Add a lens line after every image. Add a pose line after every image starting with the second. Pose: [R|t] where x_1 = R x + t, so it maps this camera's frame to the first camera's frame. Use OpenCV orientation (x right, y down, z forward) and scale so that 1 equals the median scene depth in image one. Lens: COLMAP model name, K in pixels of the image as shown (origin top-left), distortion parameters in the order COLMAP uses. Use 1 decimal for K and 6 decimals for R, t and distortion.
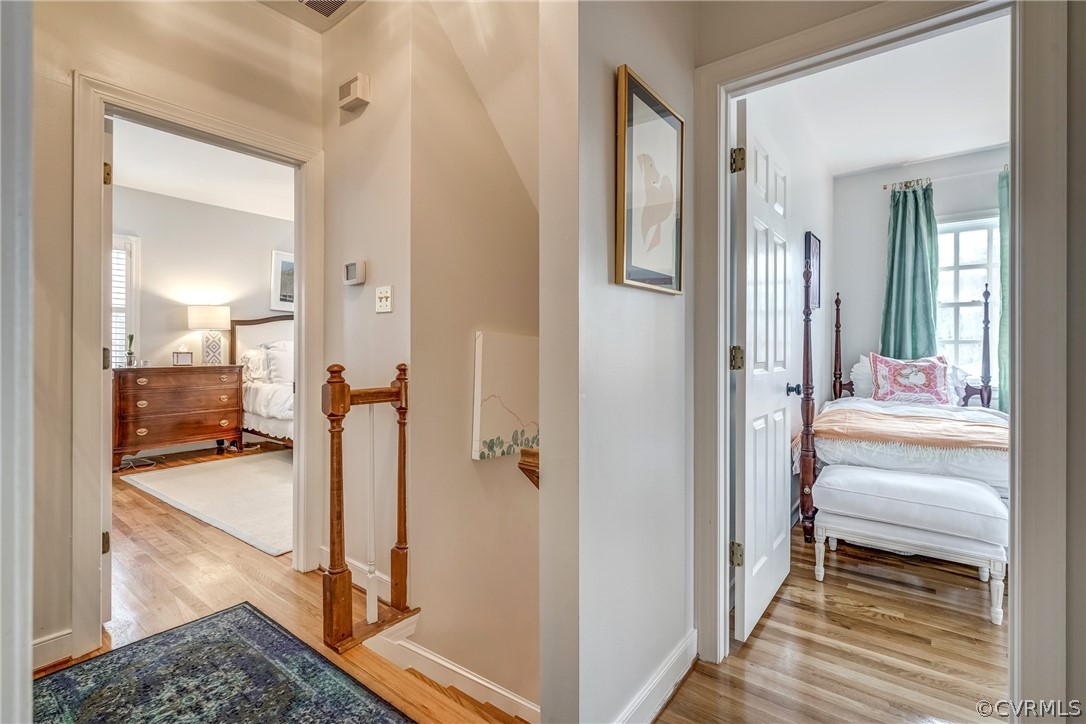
lens RADIAL K [[492.6, 0, 542.0], [0, 492.6, 355.6], [0, 0, 1]] dist [-0.005432, 0.002457]
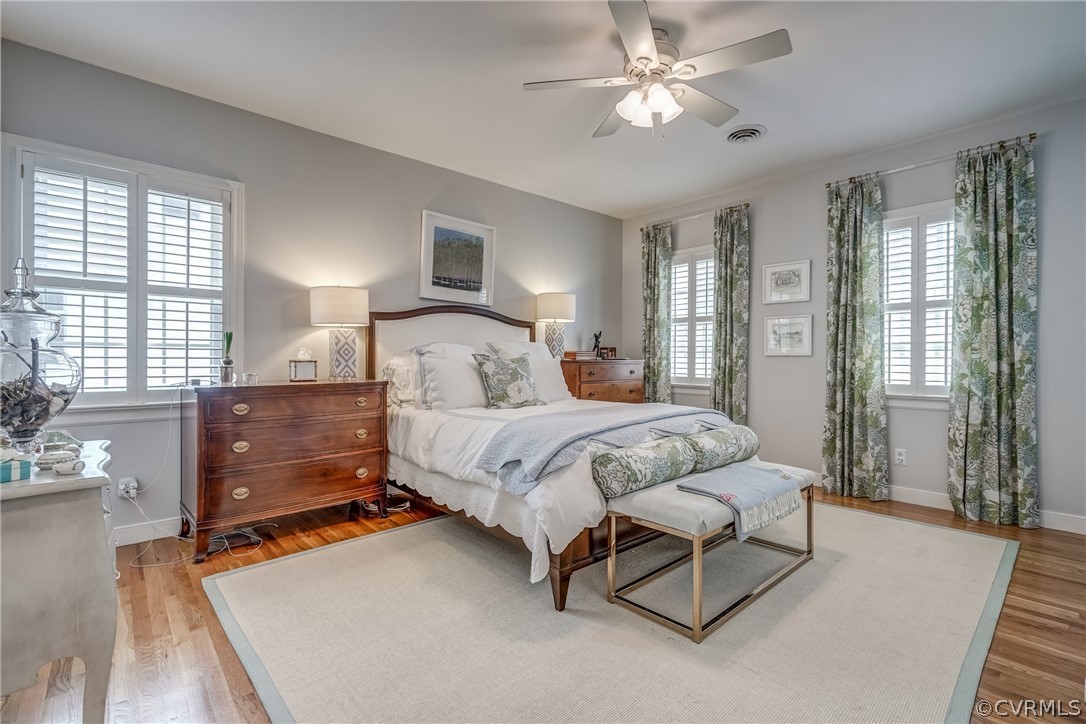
lens RADIAL K [[492.6, 0, 538.7], [0, 492.6, 367.5], [0, 0, 1]] dist [-0.005432, 0.002457]
pose [[0.979776, -0.000431, -0.200095, -0.290054], [0.001354, 0.999989, 0.004475, -0.000131], [0.200091, -0.004656, 0.979766, 0.416296]]
